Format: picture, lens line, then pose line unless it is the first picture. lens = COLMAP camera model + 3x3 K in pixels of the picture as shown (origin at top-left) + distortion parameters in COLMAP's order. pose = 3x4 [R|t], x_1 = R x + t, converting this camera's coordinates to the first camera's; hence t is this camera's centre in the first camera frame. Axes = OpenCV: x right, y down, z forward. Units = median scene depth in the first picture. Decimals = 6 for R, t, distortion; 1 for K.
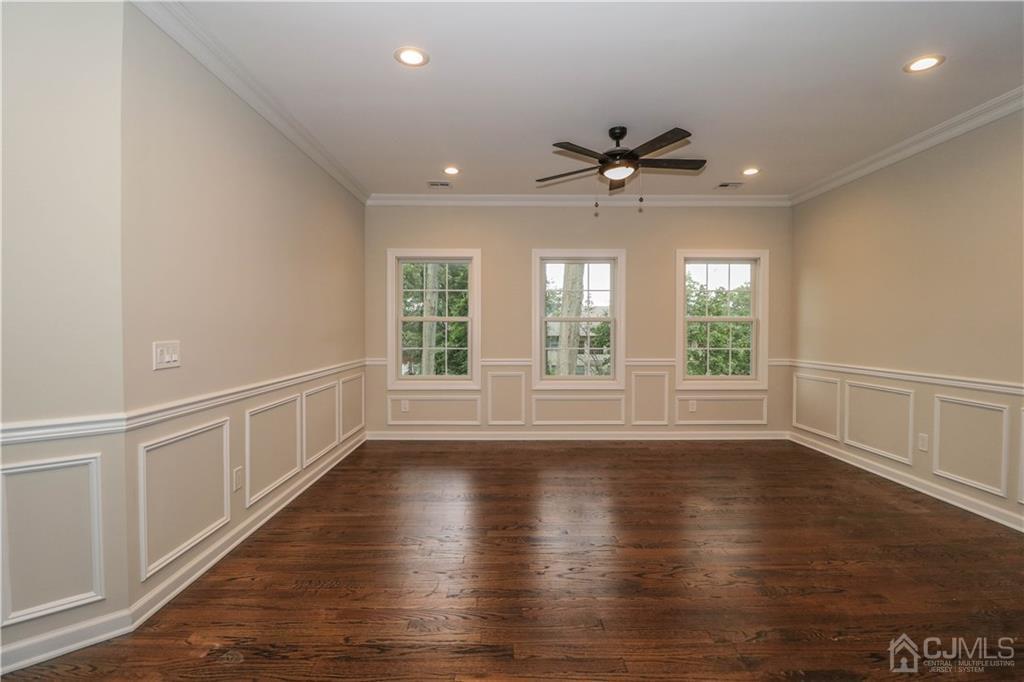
lens RADIAL K [[486.1, 0, 510.0], [0, 486.1, 338.5], [0, 0, 1]] dist [-0.002223, -0.012852]
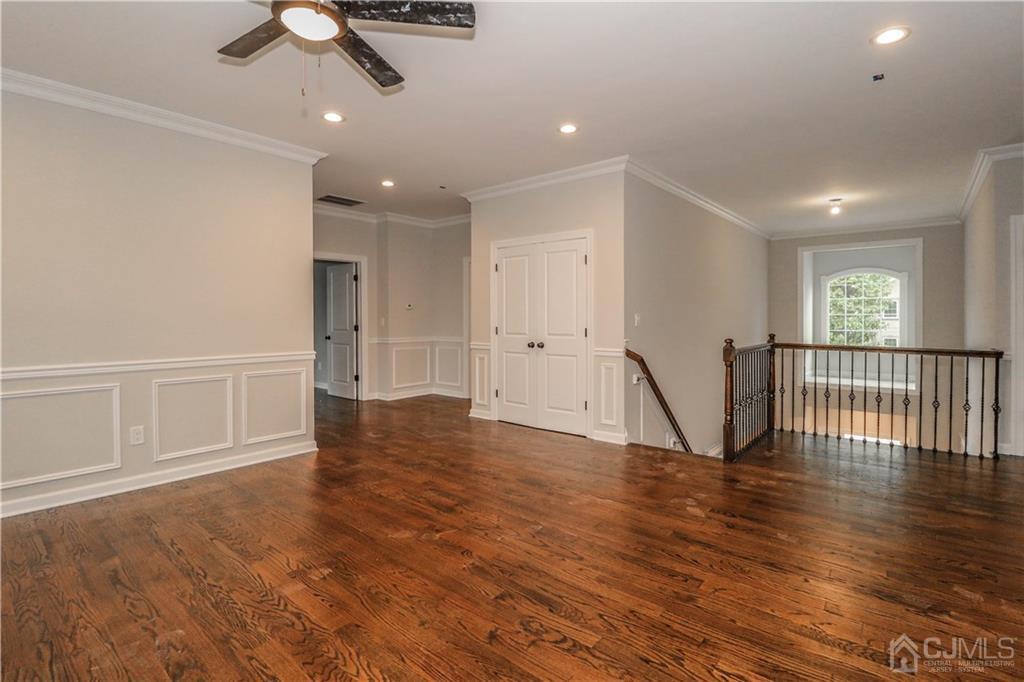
lens RADIAL K [[486.1, 0, 510.0], [0, 486.1, 338.5], [0, 0, 1]] dist [-0.002223, -0.012852]
pose [[-0.762608, -0.024882, 0.646382, -0.300356], [0.013763, 0.998410, 0.054670, -0.012083], [-0.646714, 0.050588, -0.761053, 1.310111]]
